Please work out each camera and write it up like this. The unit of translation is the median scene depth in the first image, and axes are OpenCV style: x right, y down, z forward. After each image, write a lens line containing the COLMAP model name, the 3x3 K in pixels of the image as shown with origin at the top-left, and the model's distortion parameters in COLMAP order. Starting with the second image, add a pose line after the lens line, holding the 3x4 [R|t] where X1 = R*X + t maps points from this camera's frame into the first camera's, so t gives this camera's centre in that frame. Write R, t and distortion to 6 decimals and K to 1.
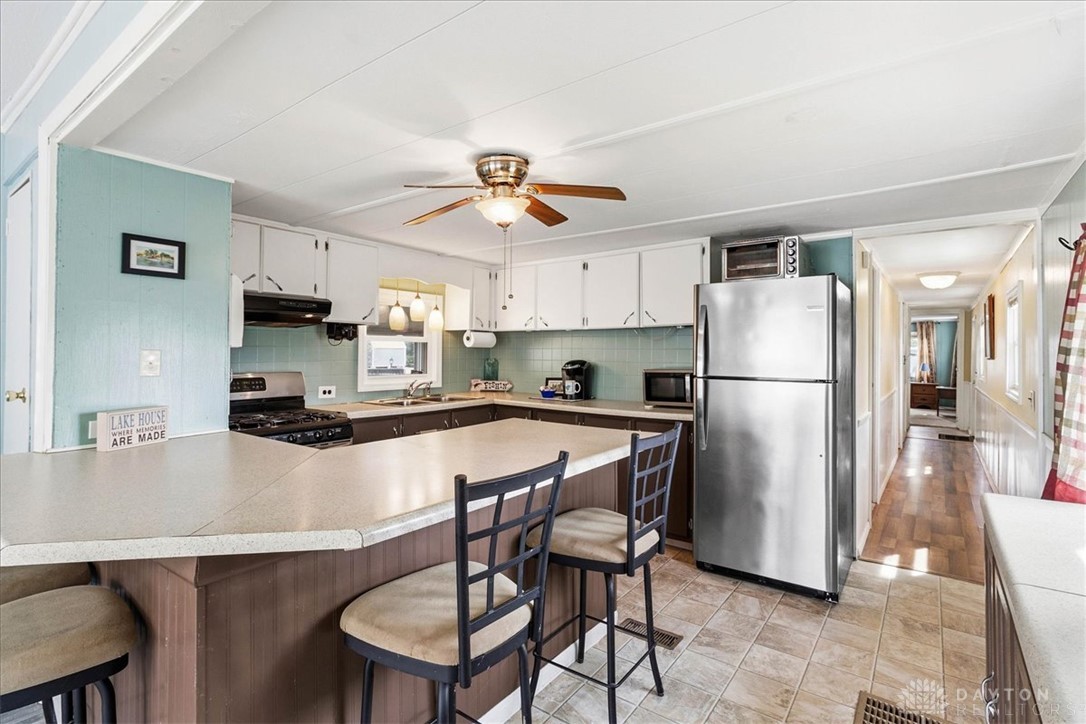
lens RADIAL K [[506.8, 0, 542.1], [0, 506.8, 349.6], [0, 0, 1]] dist [0.000956, -0.000190]
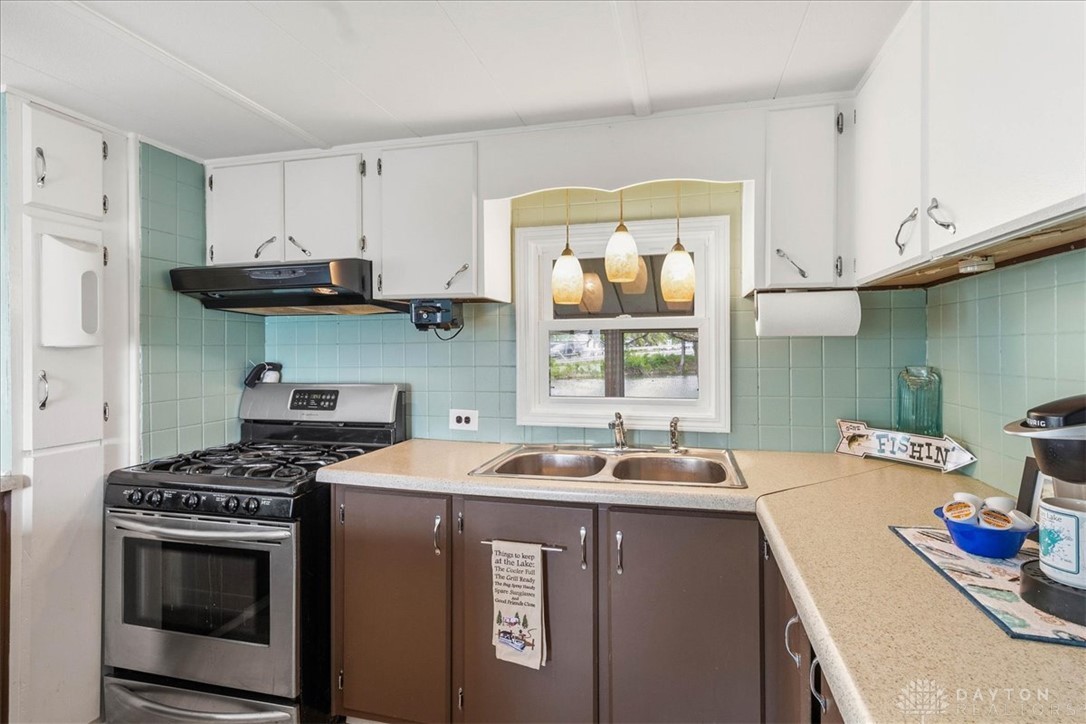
lens RADIAL K [[506.8, 0, 542.1], [0, 506.8, 349.6], [0, 0, 1]] dist [0.000956, -0.000190]
pose [[0.408302, -0.010425, -0.912787, 0.139912], [0.008971, 0.999932, -0.007407, 0.006602], [0.912803, -0.005164, 0.408368, 0.767470]]
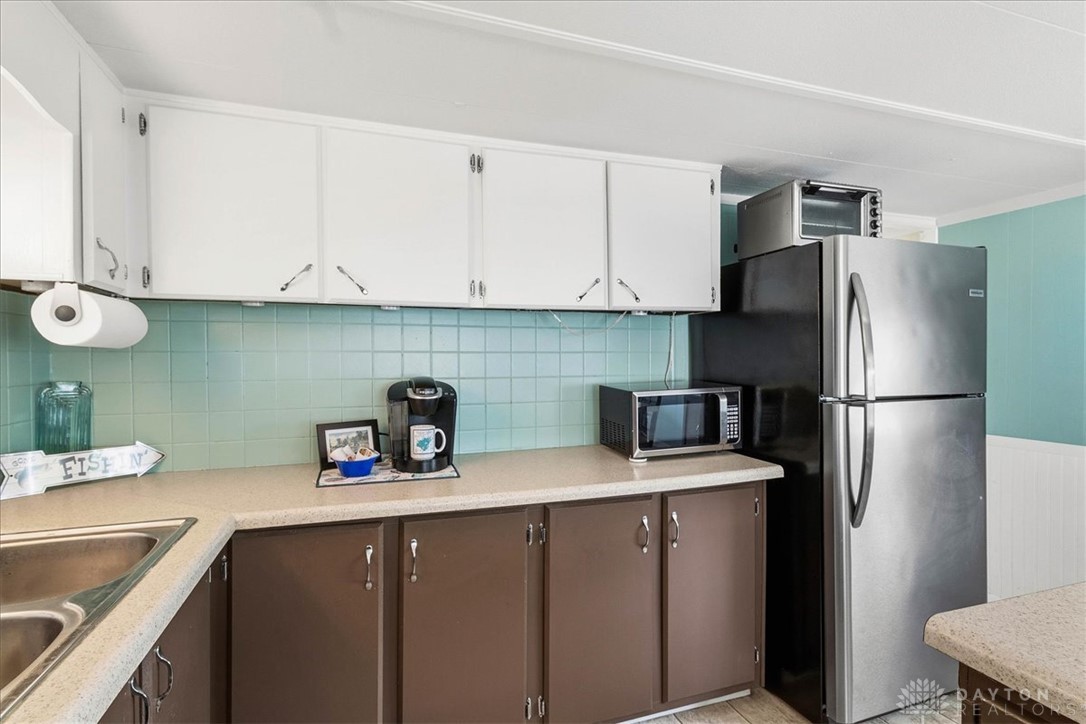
lens RADIAL K [[506.8, 0, 542.1], [0, 506.8, 349.6], [0, 0, 1]] dist [0.000956, -0.000190]
pose [[0.564507, -0.002261, 0.825425, -0.243723], [-0.001017, 0.999994, 0.003435, -0.004639], [-0.825428, -0.002778, 0.564501, 0.699615]]
